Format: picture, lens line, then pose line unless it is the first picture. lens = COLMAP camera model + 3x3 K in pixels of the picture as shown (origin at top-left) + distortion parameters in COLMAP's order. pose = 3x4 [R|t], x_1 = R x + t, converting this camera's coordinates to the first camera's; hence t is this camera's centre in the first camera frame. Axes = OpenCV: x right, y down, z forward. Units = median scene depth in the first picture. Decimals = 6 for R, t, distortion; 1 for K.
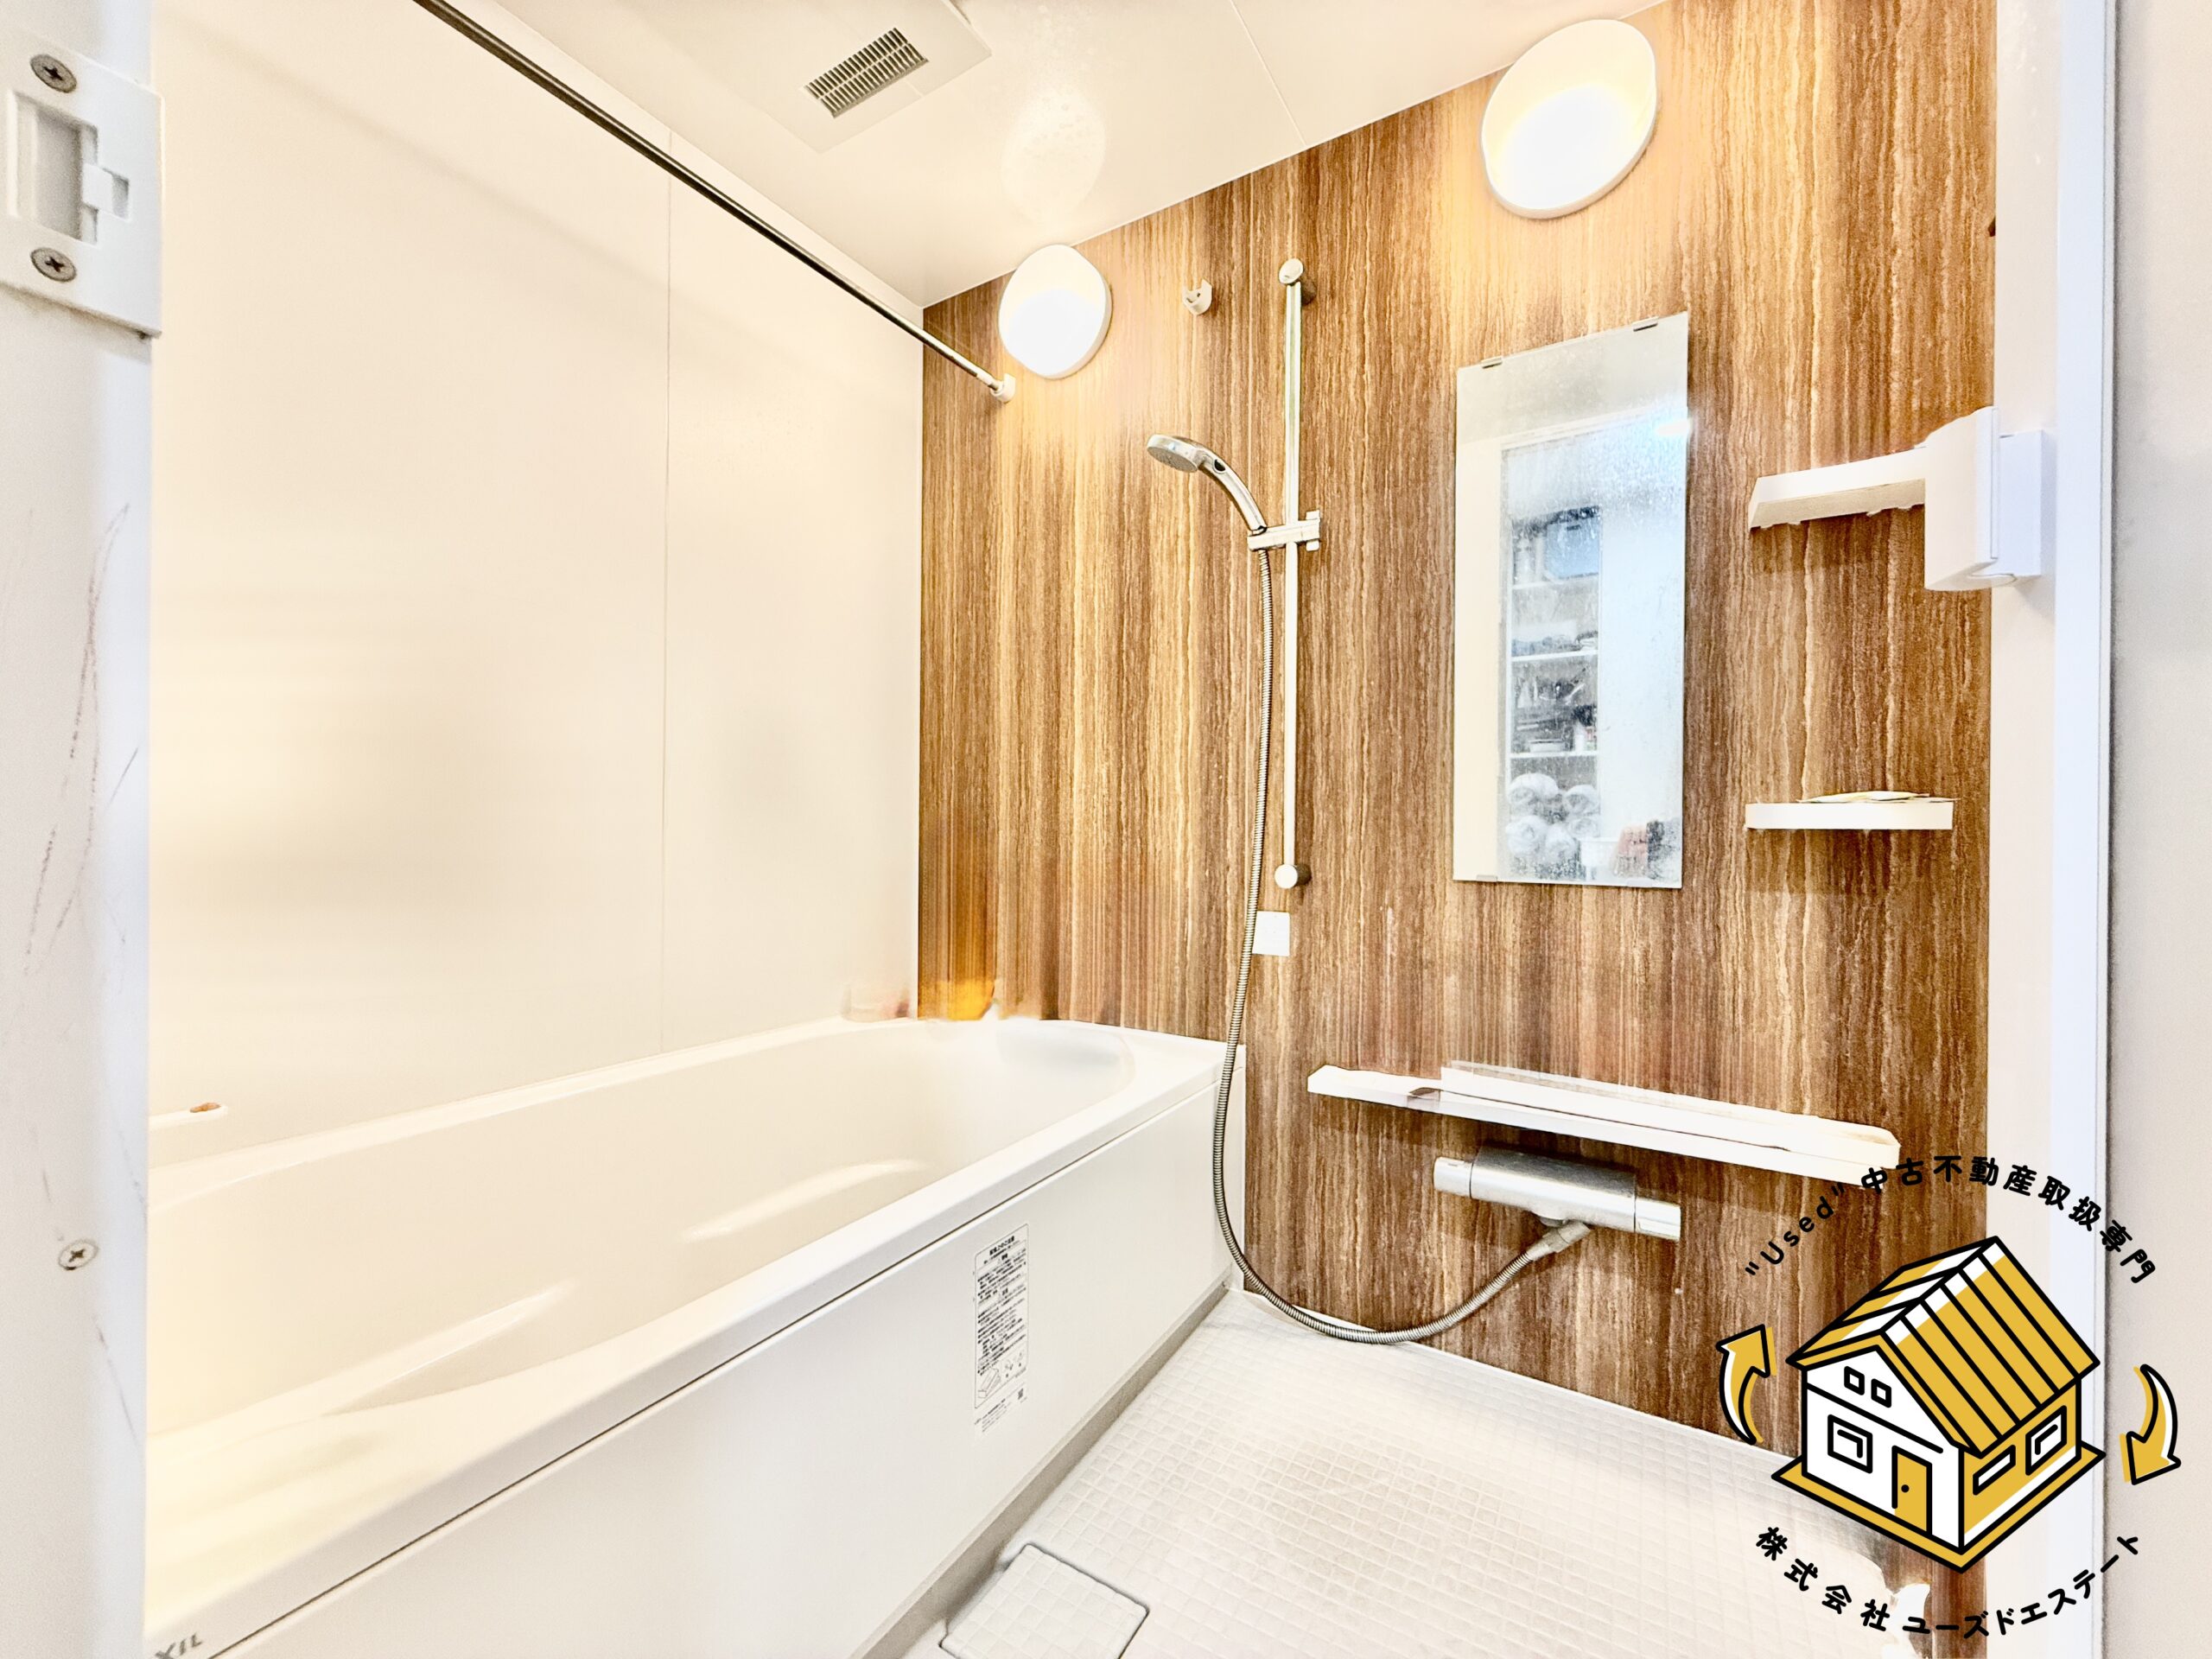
lens RADIAL K [[879.9, 0, 1100.8], [0, 879.9, 828.0], [0, 0, 1]] dist [-0.001206, 0.000648]
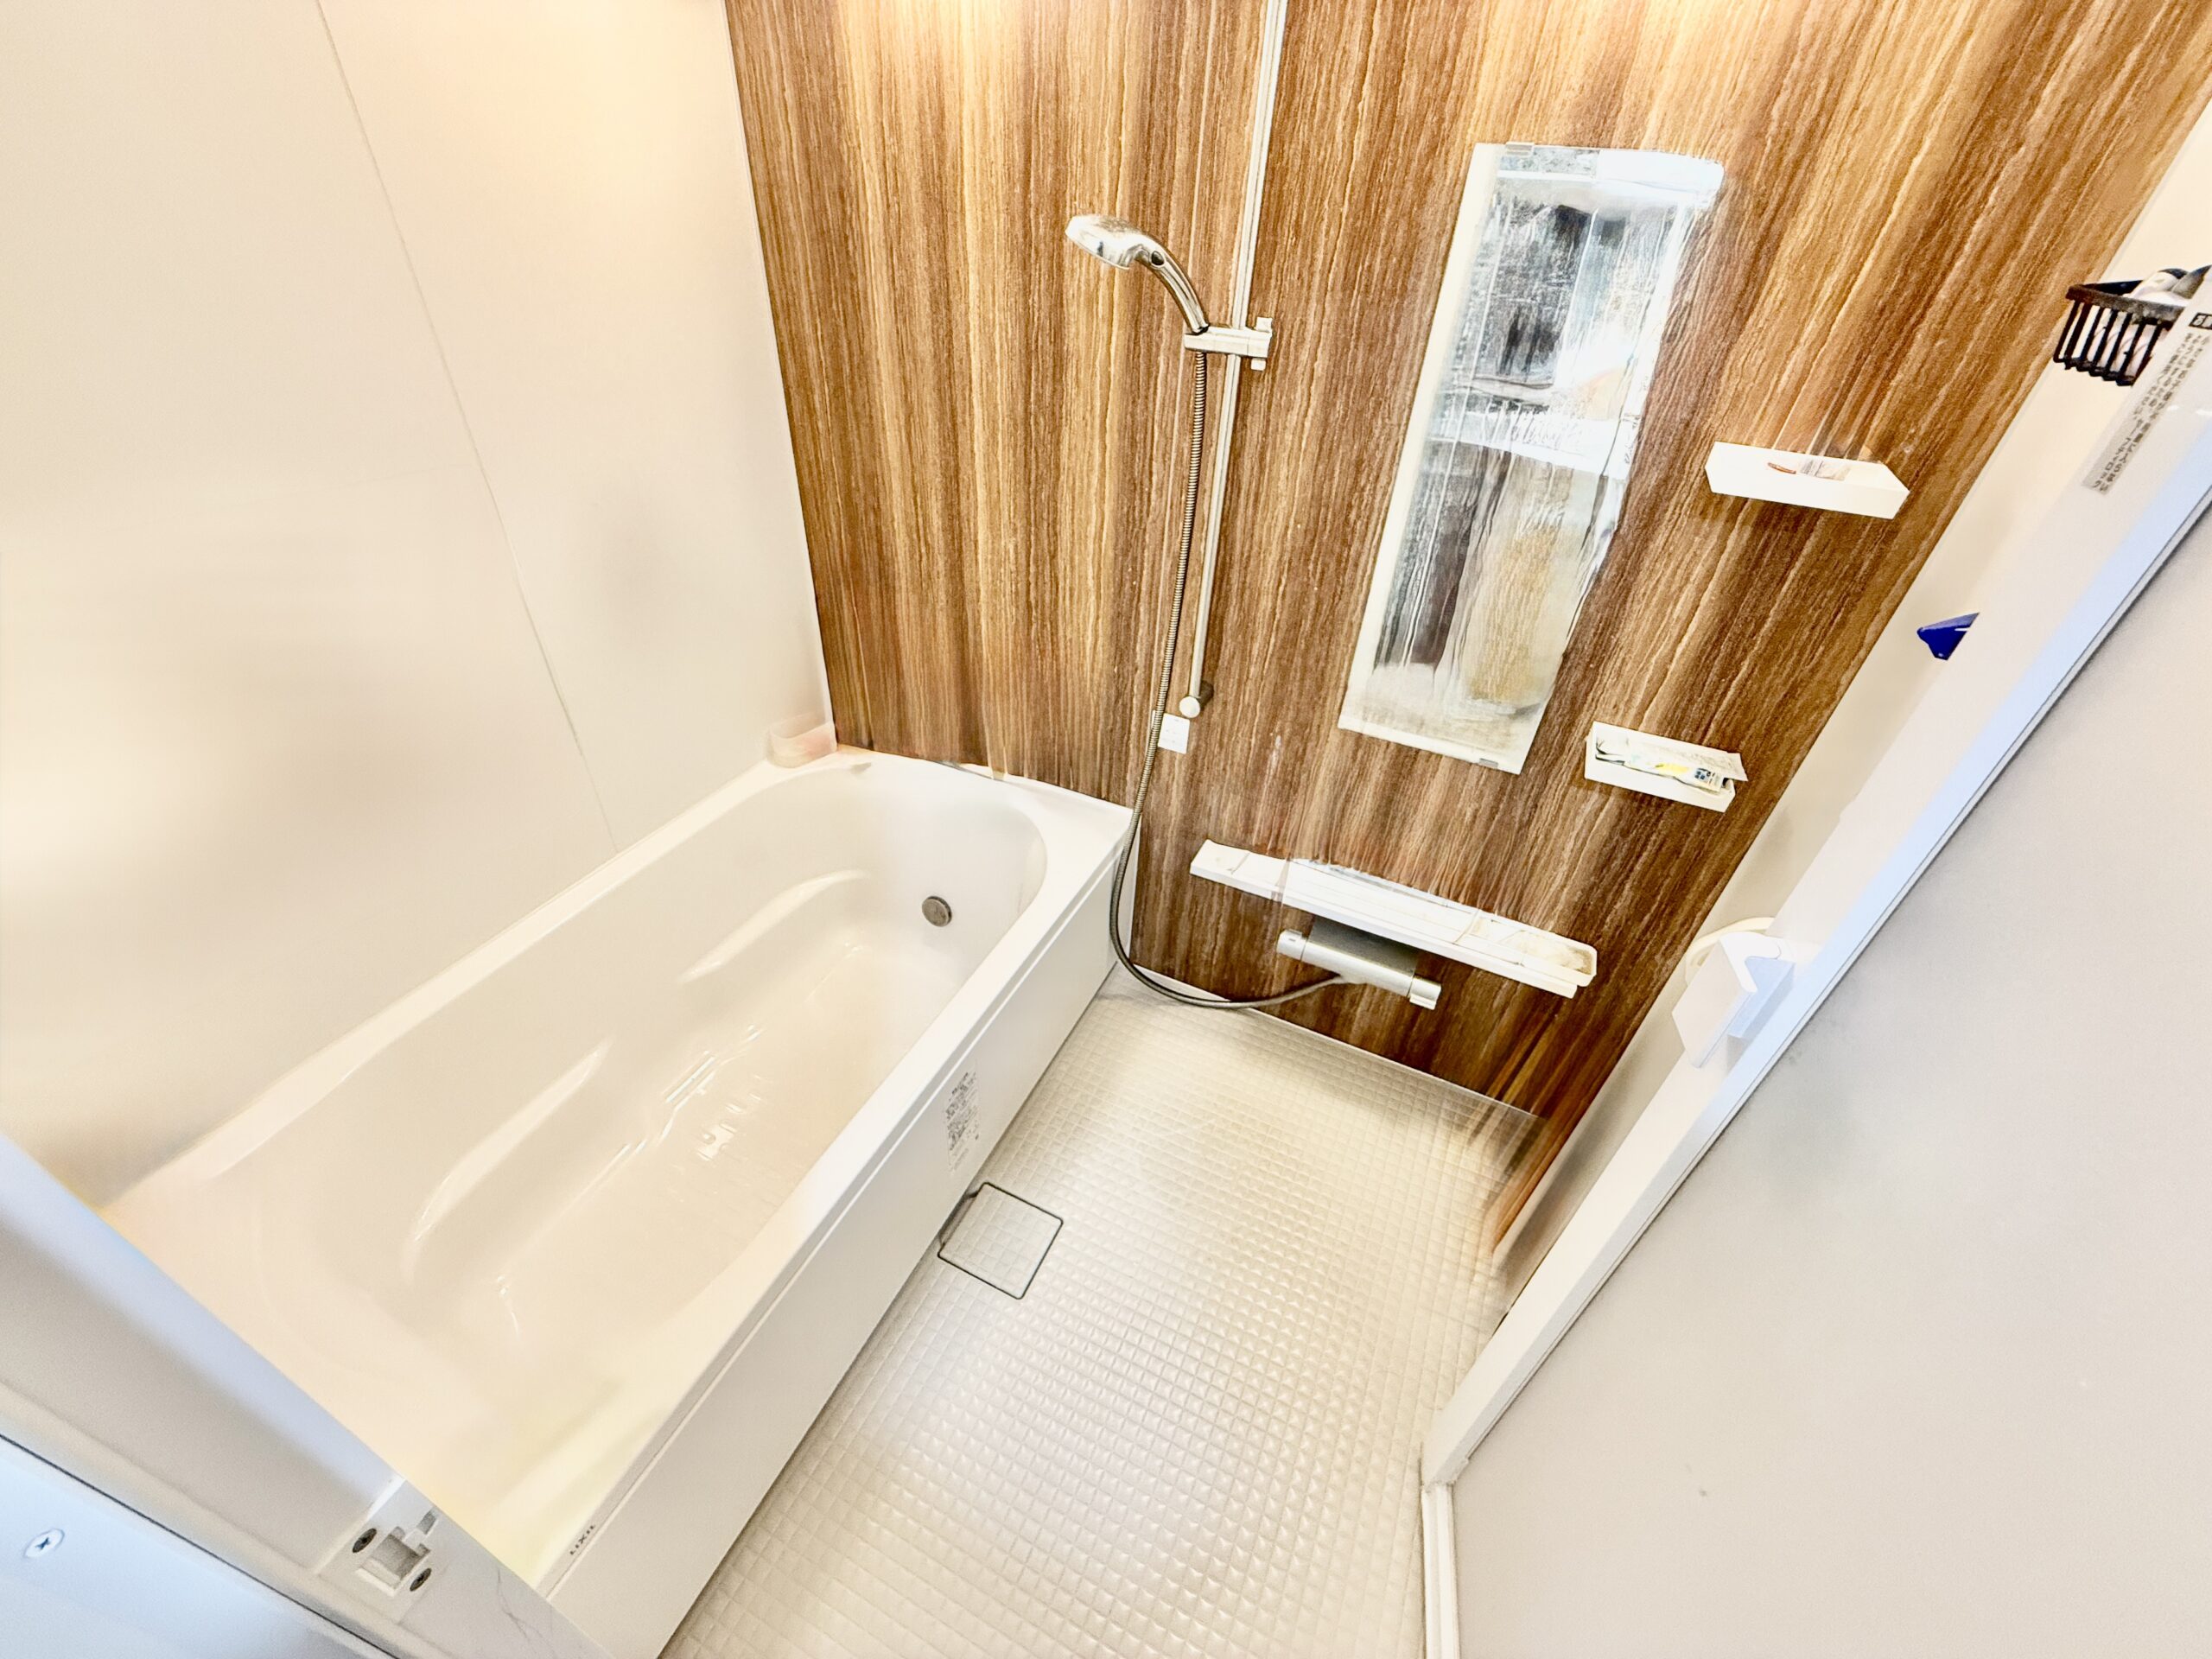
lens RADIAL K [[879.9, 0, 1103.8], [0, 879.9, 823.4], [0, 0, 1]] dist [-0.001206, 0.000648]
pose [[0.992508, -0.036973, 0.116455, -0.022487], [-0.039659, 0.804027, 0.593268, -0.462680], [-0.115568, -0.593441, 0.796537, 0.078842]]
